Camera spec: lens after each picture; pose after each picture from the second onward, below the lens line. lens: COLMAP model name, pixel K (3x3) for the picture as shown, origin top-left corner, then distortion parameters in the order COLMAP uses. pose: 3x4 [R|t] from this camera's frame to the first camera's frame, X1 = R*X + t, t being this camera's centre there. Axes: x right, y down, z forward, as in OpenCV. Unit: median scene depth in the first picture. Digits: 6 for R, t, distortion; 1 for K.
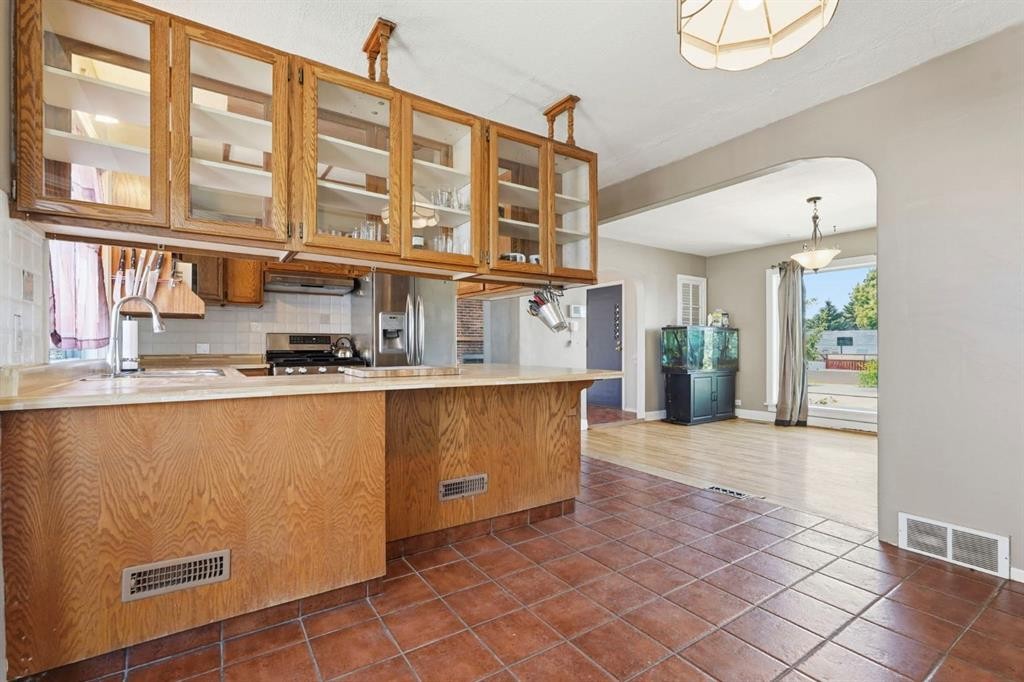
lens RADIAL K [[459.2, 0, 507.8], [0, 459.2, 347.4], [0, 0, 1]] dist [-0.016206, -0.000724]
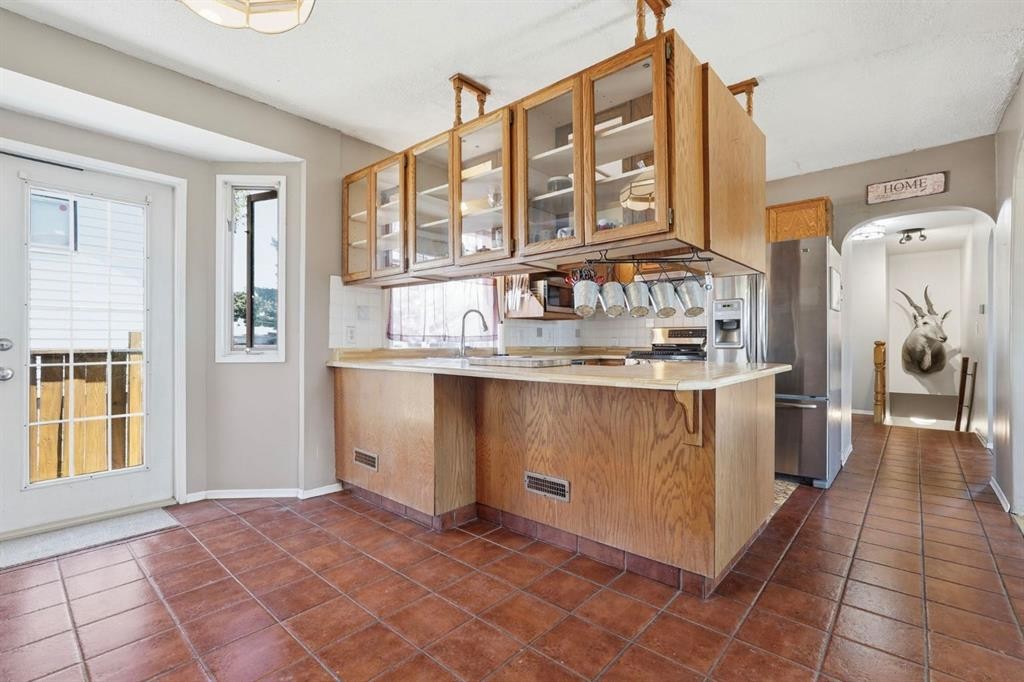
lens RADIAL K [[459.2, 0, 507.8], [0, 459.2, 347.4], [0, 0, 1]] dist [-0.016206, -0.000724]
pose [[0.253982, 0.009509, -0.967162, 0.807829], [0.001847, 0.999945, 0.010316, 0.005613], [0.967207, -0.004407, 0.253950, 0.683120]]
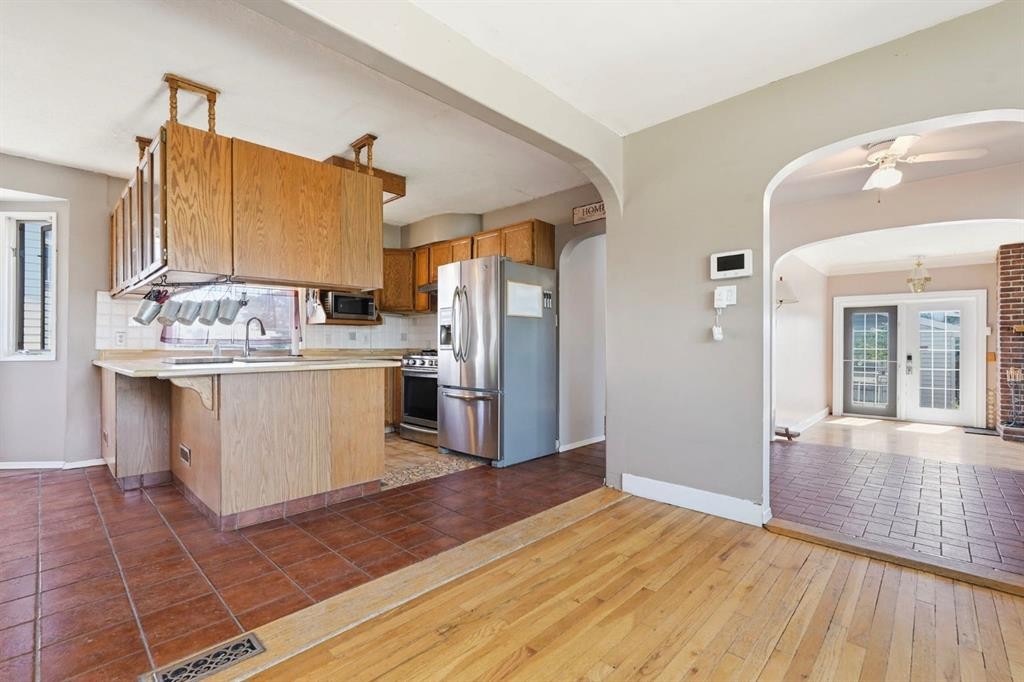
lens RADIAL K [[459.2, 0, 507.8], [0, 459.2, 347.4], [0, 0, 1]] dist [-0.016206, -0.000724]
pose [[0.227863, 0.000433, -0.973693, 1.334493], [0.002707, 0.999996, 0.001079, 0.016353], [0.973689, -0.002881, 0.227861, 1.623439]]
